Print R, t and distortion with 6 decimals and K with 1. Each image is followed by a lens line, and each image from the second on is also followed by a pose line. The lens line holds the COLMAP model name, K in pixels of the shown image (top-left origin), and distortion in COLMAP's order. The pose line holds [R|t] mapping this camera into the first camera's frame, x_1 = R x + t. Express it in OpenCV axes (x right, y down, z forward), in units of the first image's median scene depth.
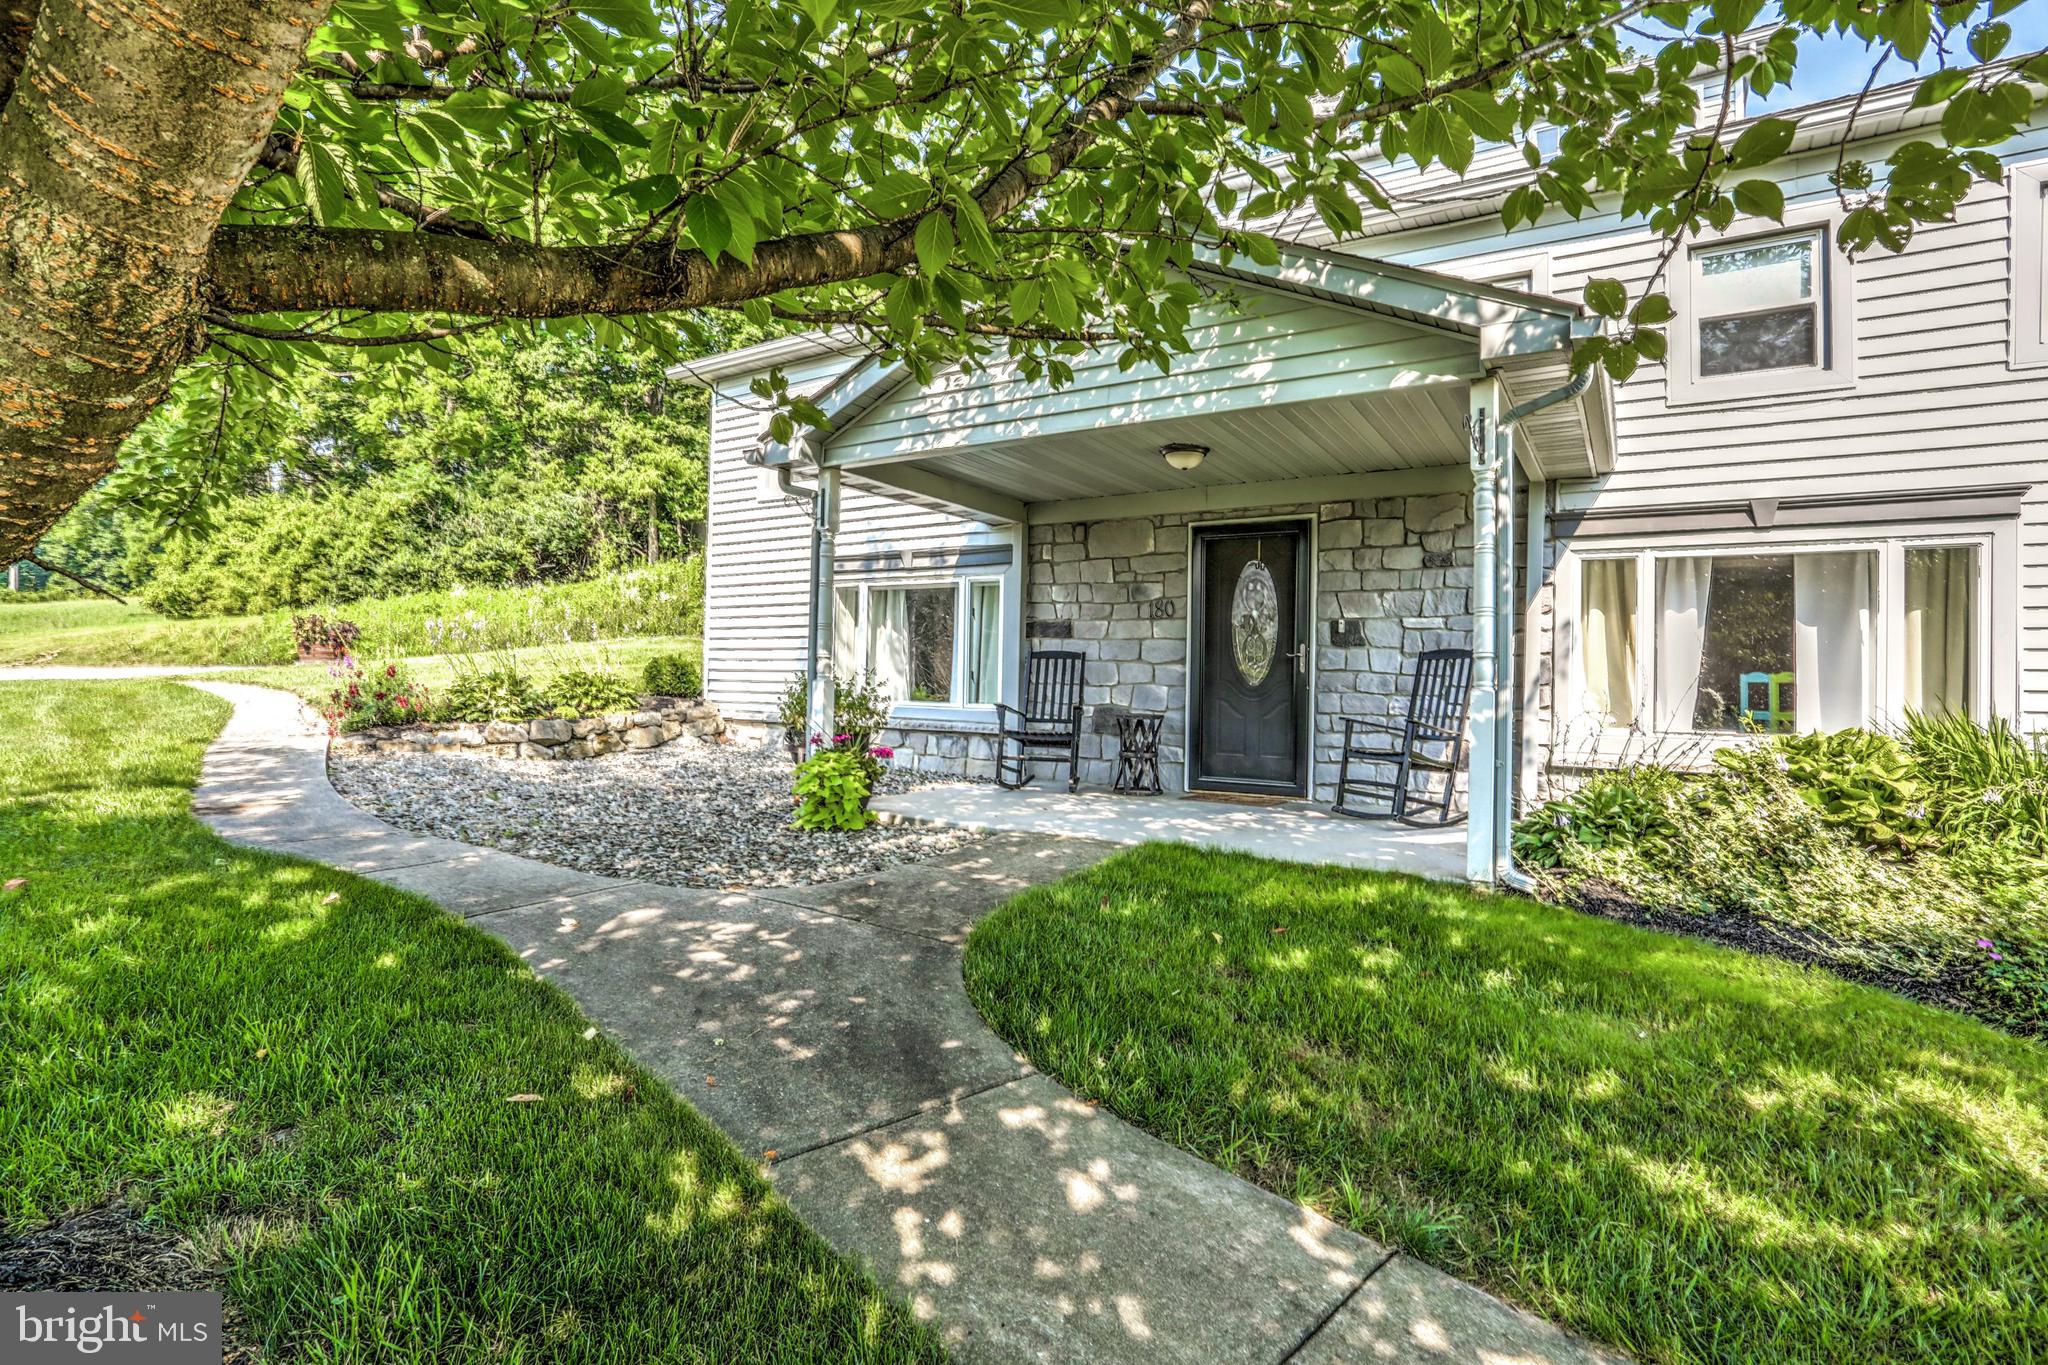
lens RADIAL K [[994.3, 0, 1024.0], [0, 994.3, 682.5], [0, 0, 1]] dist [-0.074901, 0.029255]
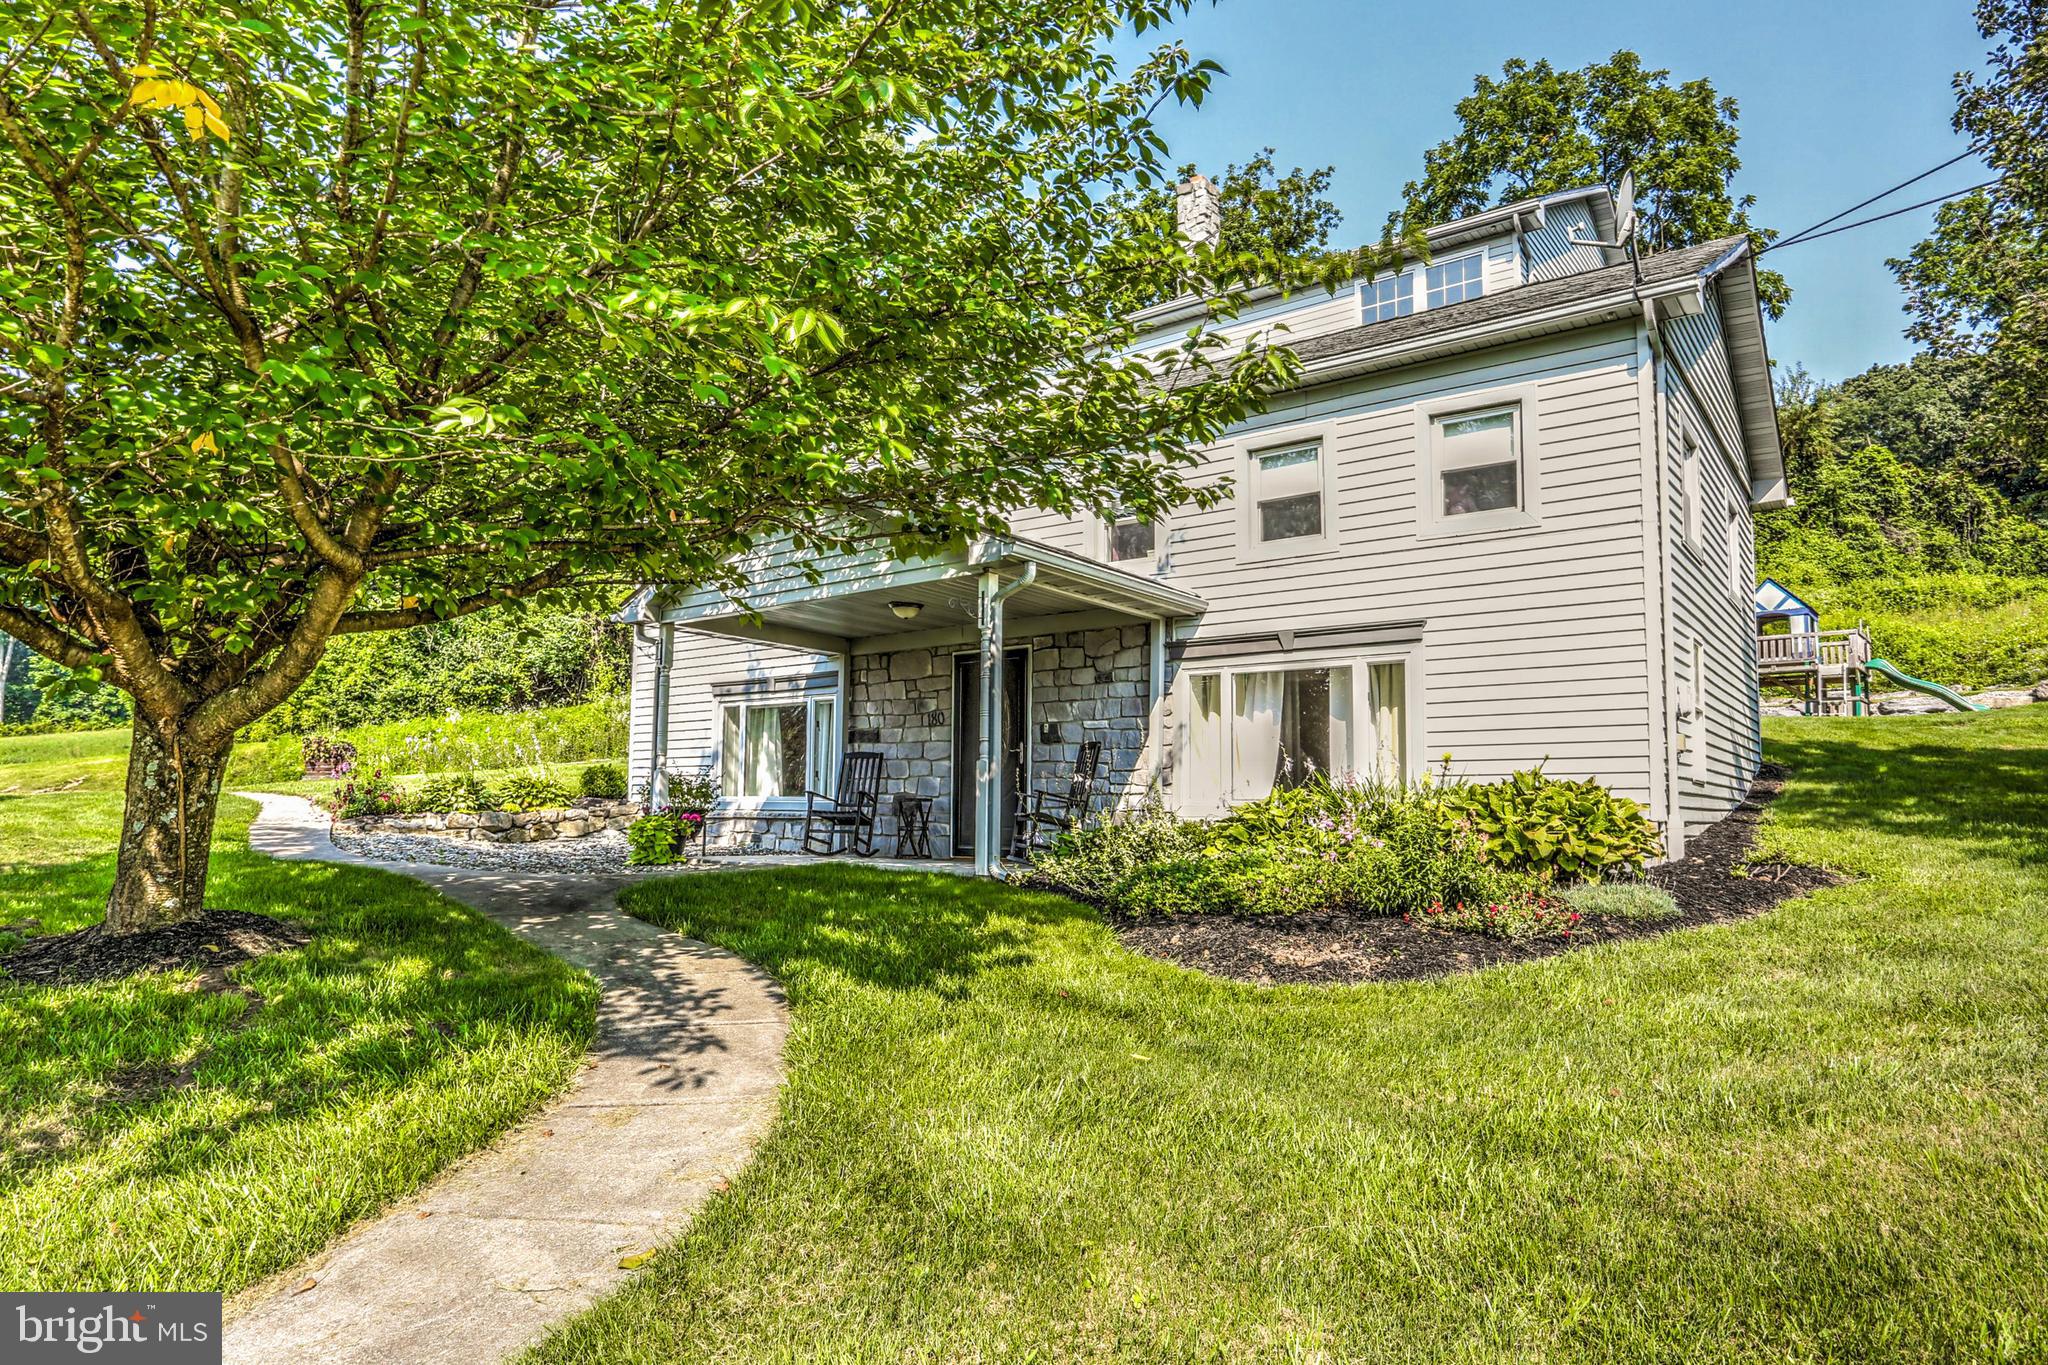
lens RADIAL K [[1225.0, 0, 1024.2], [0, 1225.0, 725.7], [0, 0, 1]] dist [-0.042249, 0.000433]
pose [[0.995014, -0.016356, -0.098388, 0.387460], [0.008642, 0.996890, -0.078325, 0.059165], [0.099363, 0.077084, 0.992061, -0.556684]]
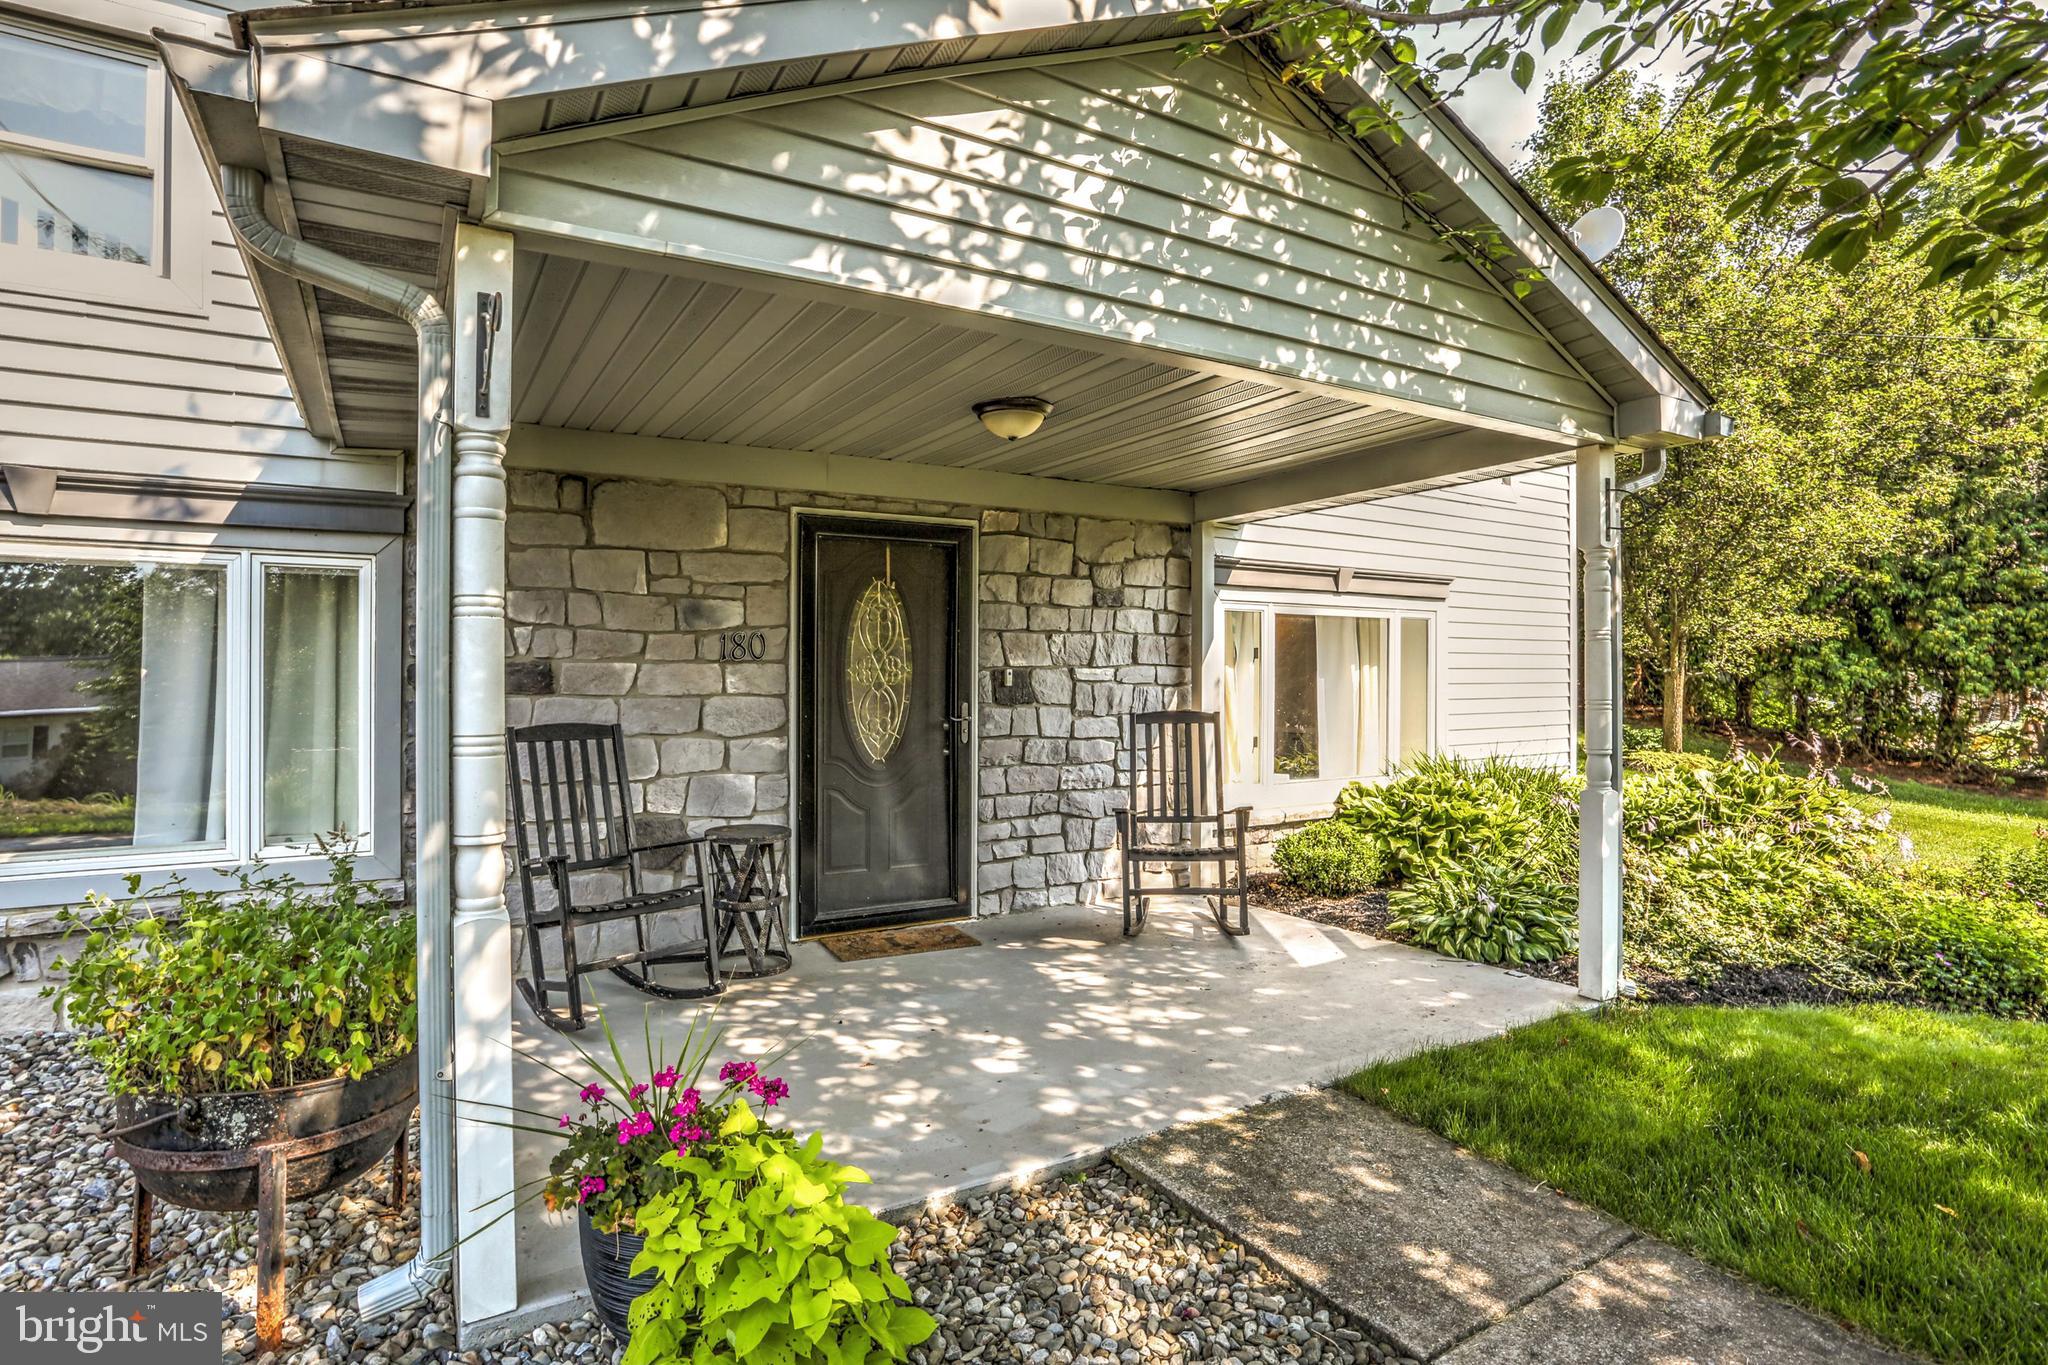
lens RADIAL K [[1024.6, 0, 1030.0], [0, 1024.6, 672.7], [0, 0, 1]] dist [-0.075176, 0.032339]
pose [[0.463415, -0.019207, 0.885933, -0.303918], [0.007199, 0.999814, 0.017910, -0.063489], [-0.886112, -0.001922, 0.463467, 0.533878]]
